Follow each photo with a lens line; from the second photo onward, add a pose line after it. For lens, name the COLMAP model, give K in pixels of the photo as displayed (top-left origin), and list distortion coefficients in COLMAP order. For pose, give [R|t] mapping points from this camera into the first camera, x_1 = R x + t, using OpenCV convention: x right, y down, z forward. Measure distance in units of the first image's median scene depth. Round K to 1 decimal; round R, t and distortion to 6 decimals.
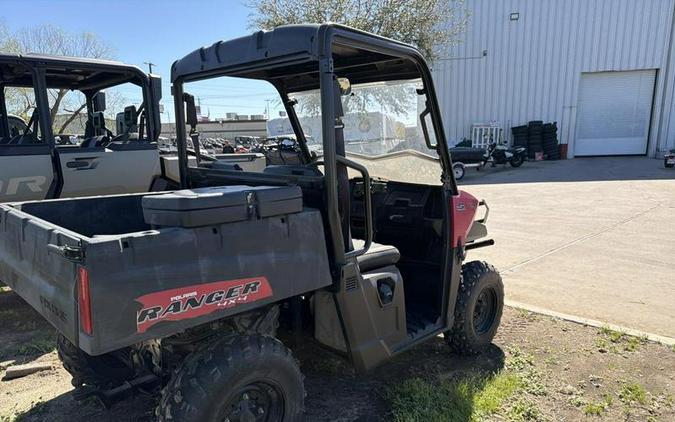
lens RADIAL K [[480.1, 0, 338.7], [0, 480.1, 235.0], [0, 0, 1]] dist [0.091206, -0.143336]
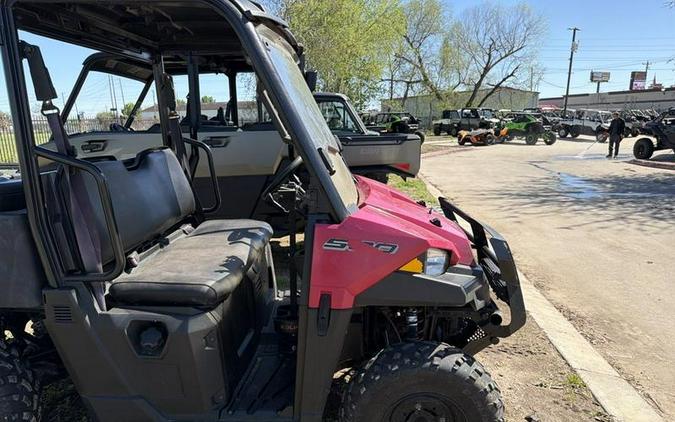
lens RADIAL K [[480.1, 0, 338.7], [0, 480.1, 235.0], [0, 0, 1]] dist [0.091206, -0.143336]
pose [[0.666314, 0.175653, -0.724687, 0.920740], [-0.134964, 0.984217, 0.114466, -0.184856], [0.733356, 0.021537, 0.679504, 0.827479]]
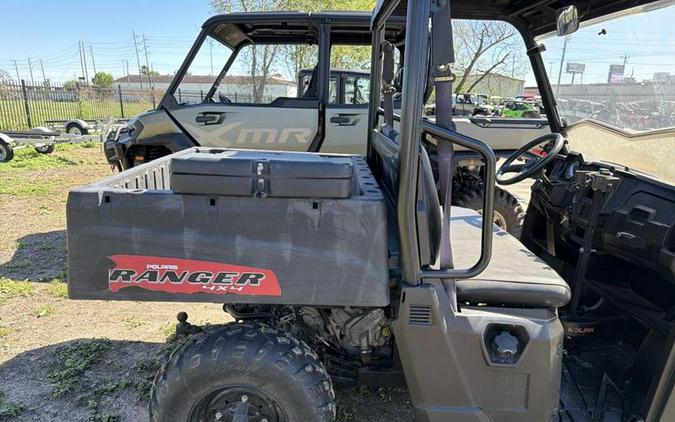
lens RADIAL K [[480.1, 0, 338.7], [0, 480.1, 235.0], [0, 0, 1]] dist [0.091206, -0.143336]
pose [[0.704712, 0.222042, -0.673854, 0.393586], [-0.170894, 0.974926, 0.142528, -0.090427], [0.688605, 0.014716, 0.724988, 0.438836]]
